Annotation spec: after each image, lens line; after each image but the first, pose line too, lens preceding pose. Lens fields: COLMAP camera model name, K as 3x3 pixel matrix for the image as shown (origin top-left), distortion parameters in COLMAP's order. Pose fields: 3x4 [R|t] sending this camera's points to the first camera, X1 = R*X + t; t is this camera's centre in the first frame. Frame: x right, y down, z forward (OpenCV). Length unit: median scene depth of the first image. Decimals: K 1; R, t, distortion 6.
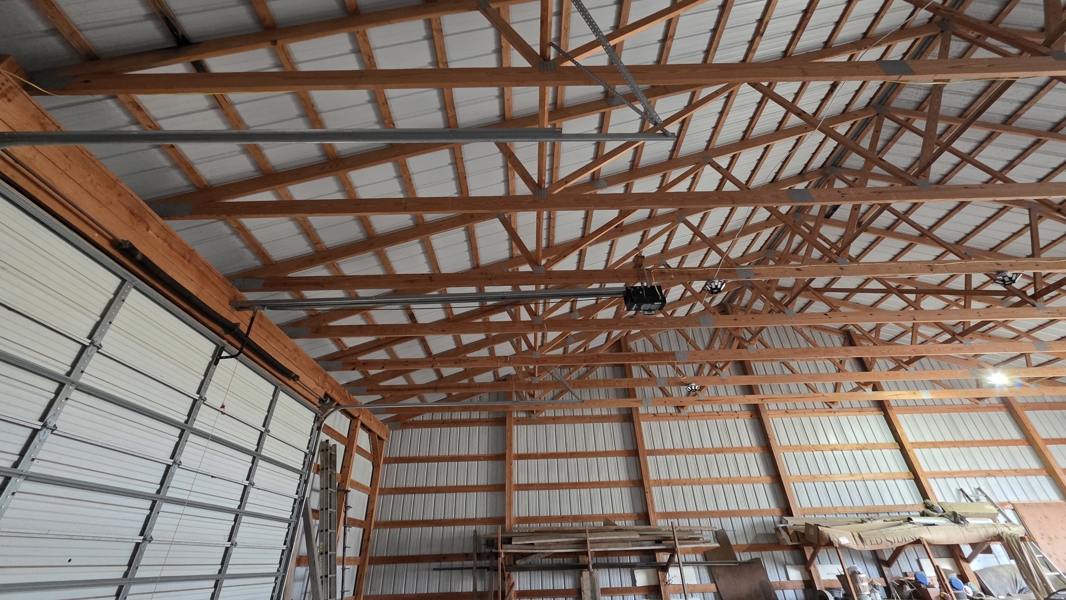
lens RADIAL K [[429.6, 0, 533.0], [0, 429.6, 300.0], [0, 0, 1]] dist [0.001766, -0.000519]
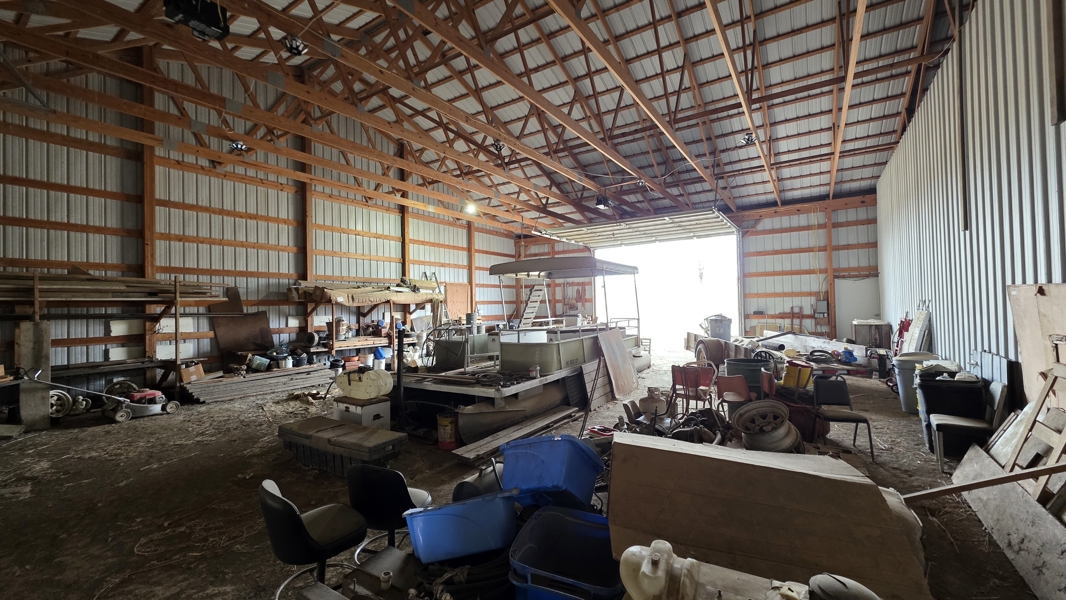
lens RADIAL K [[429.6, 0, 533.0], [0, 429.6, 300.0], [0, 0, 1]] dist [0.001766, -0.000519]
pose [[0.559300, 0.038102, 0.828089, -0.014169], [-0.431498, 0.866324, 0.251577, -0.008103], [-0.707809, -0.498026, 0.500976, -0.041494]]
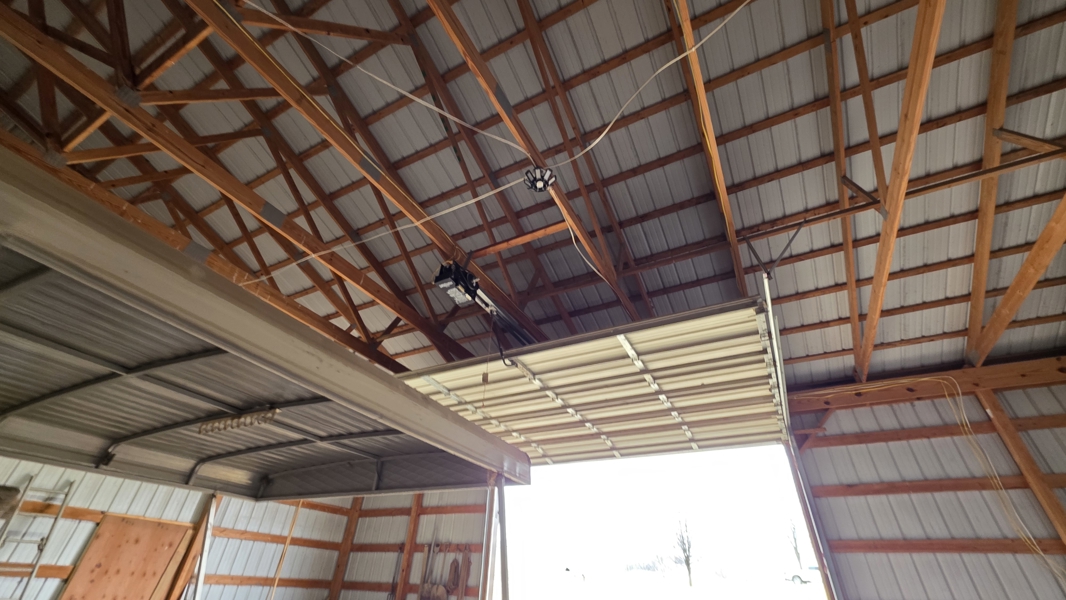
lens RADIAL K [[429.6, 0, 533.0], [0, 429.6, 300.0], [0, 0, 1]] dist [0.001766, -0.000519]
pose [[0.469770, 0.545687, 0.693932, 0.586412], [-0.505532, 0.810706, -0.295285, 0.061814], [-0.723708, -0.212088, 0.656708, 0.138488]]
